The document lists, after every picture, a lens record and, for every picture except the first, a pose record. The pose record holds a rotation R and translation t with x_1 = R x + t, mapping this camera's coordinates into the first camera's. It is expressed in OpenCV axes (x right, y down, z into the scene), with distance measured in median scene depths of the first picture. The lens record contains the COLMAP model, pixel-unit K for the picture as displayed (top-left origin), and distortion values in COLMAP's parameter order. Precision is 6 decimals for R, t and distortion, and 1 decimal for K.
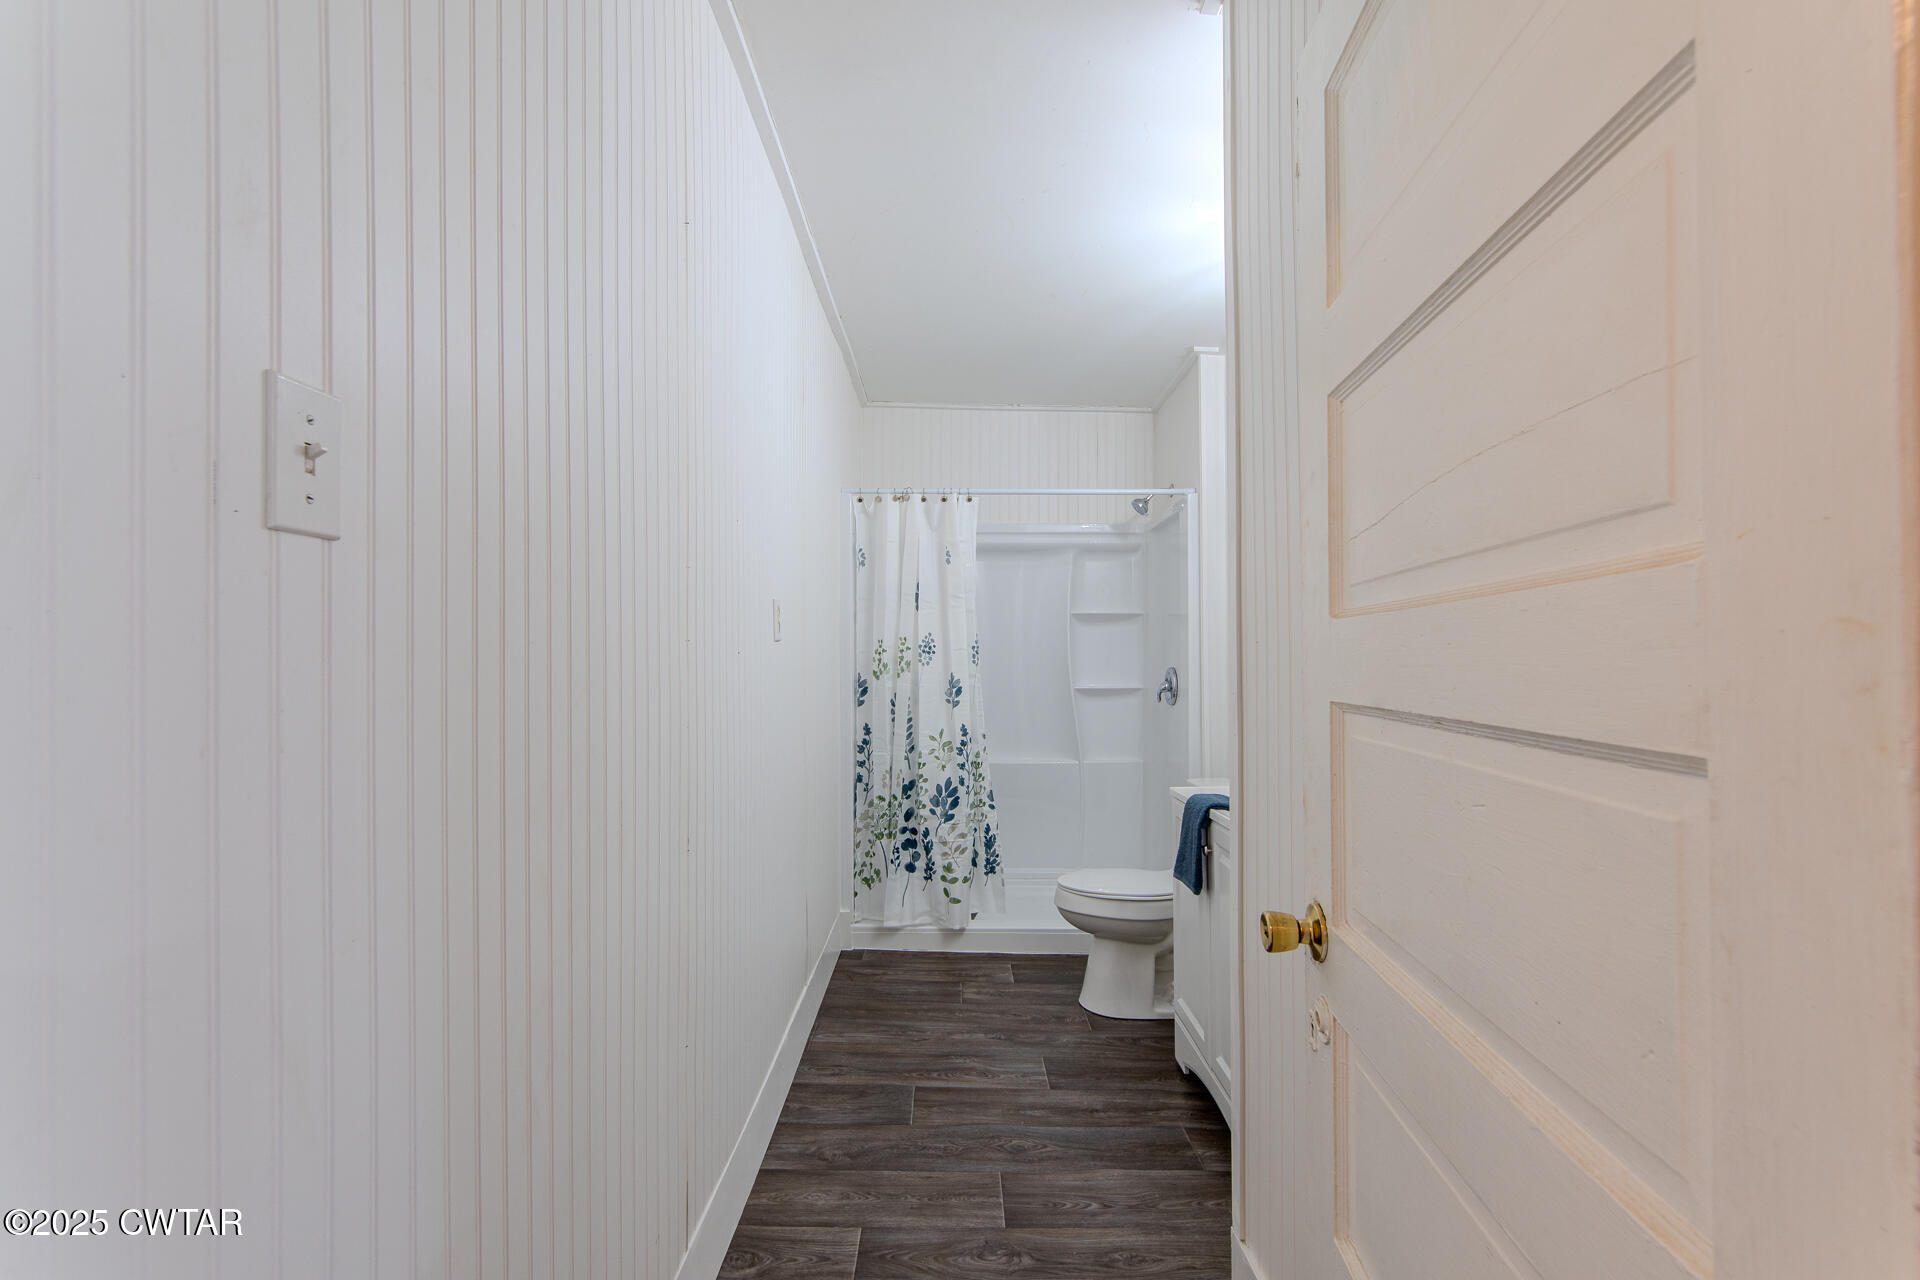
lens RADIAL K [[842.8, 0, 964.6], [0, 842.8, 646.8], [0, 0, 1]] dist [-0.001888, 0.001545]
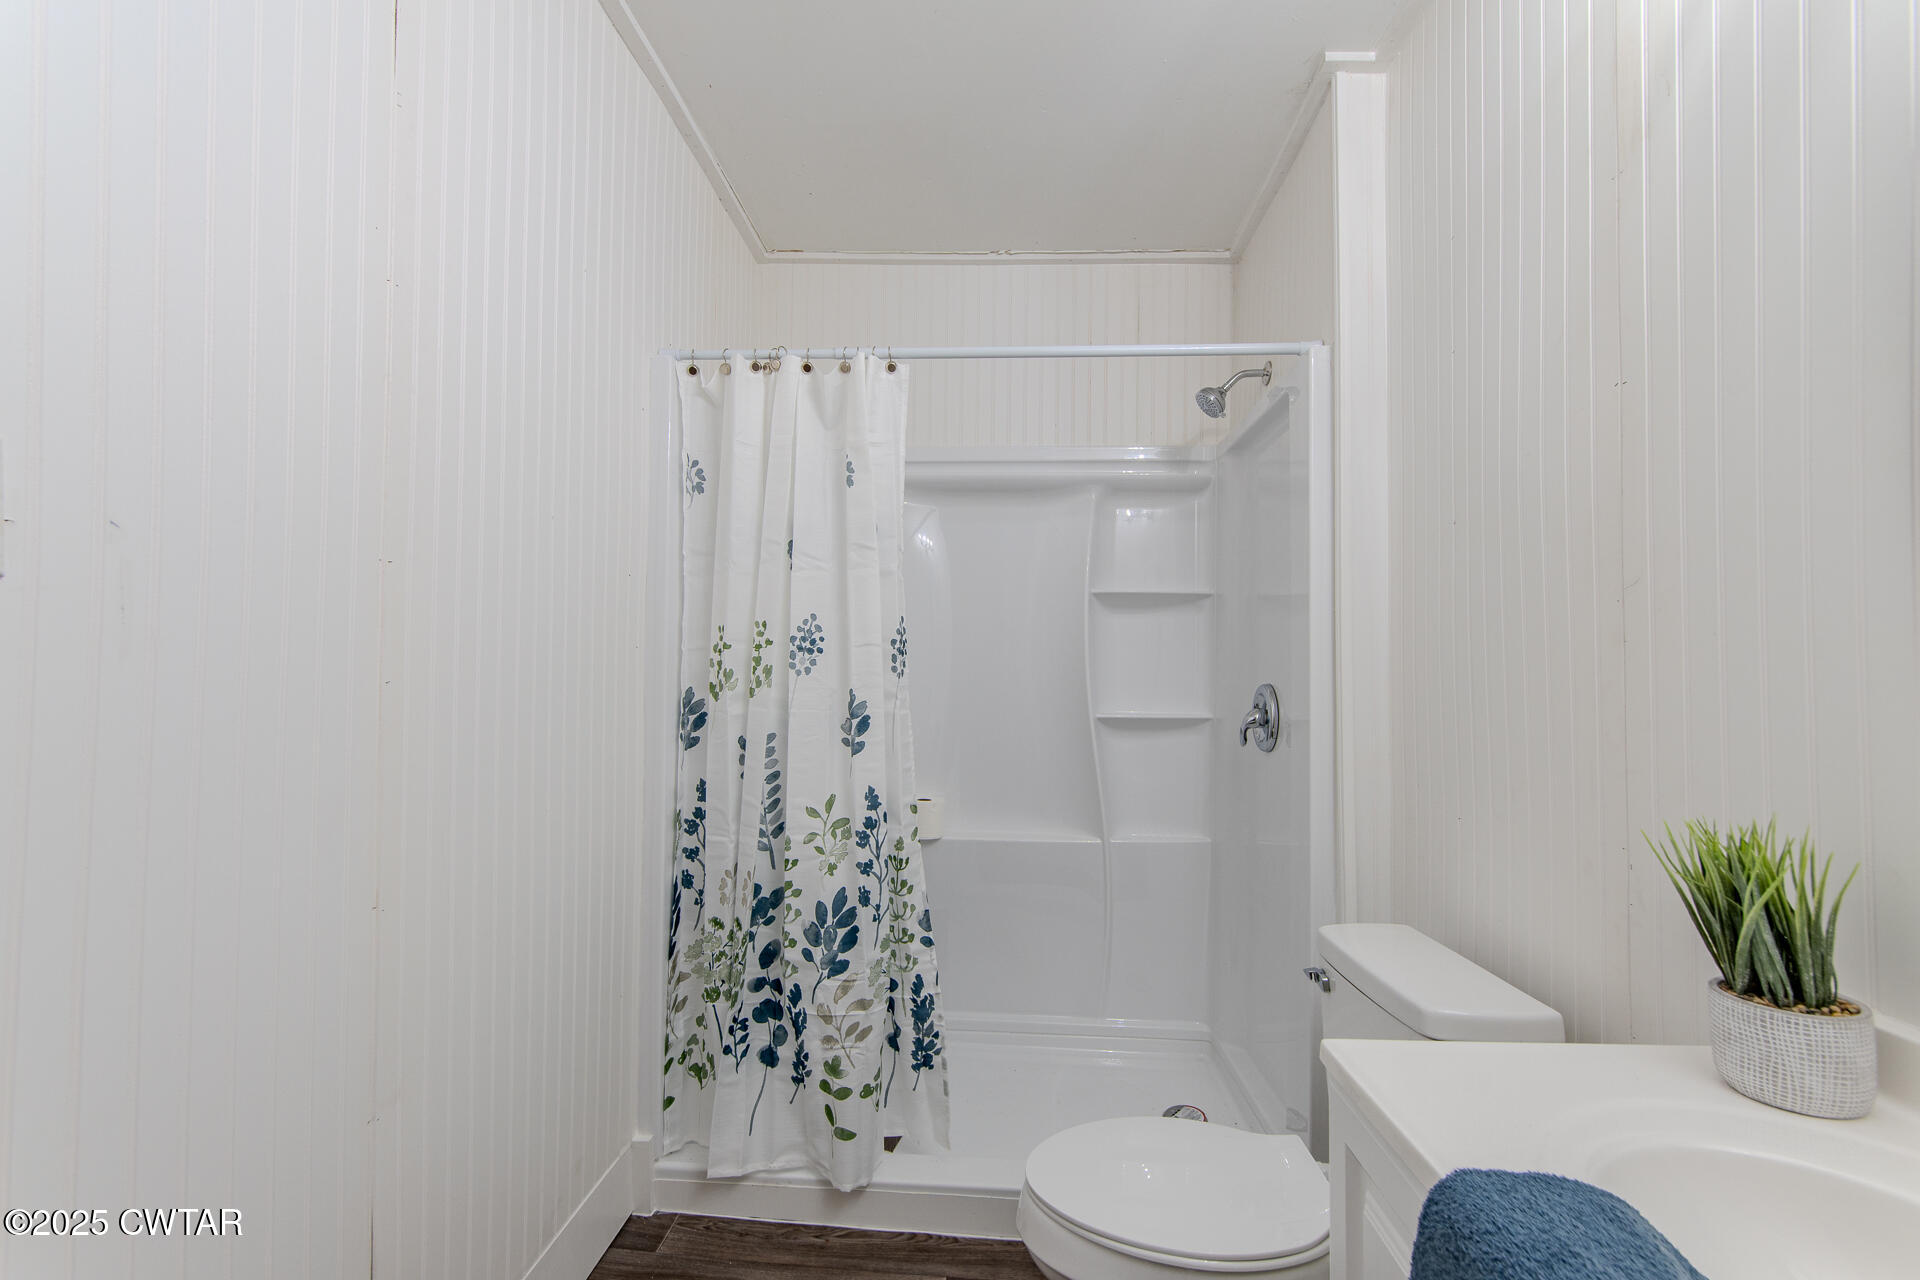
lens RADIAL K [[842.8, 0, 950.2], [0, 842.8, 643.9], [0, 0, 1]] dist [-0.001888, 0.001545]
pose [[0.997143, 0.009437, -0.074939, 0.085377], [-0.010752, 0.999795, -0.017153, 0.010714], [0.074762, 0.017910, 0.997041, 0.469873]]
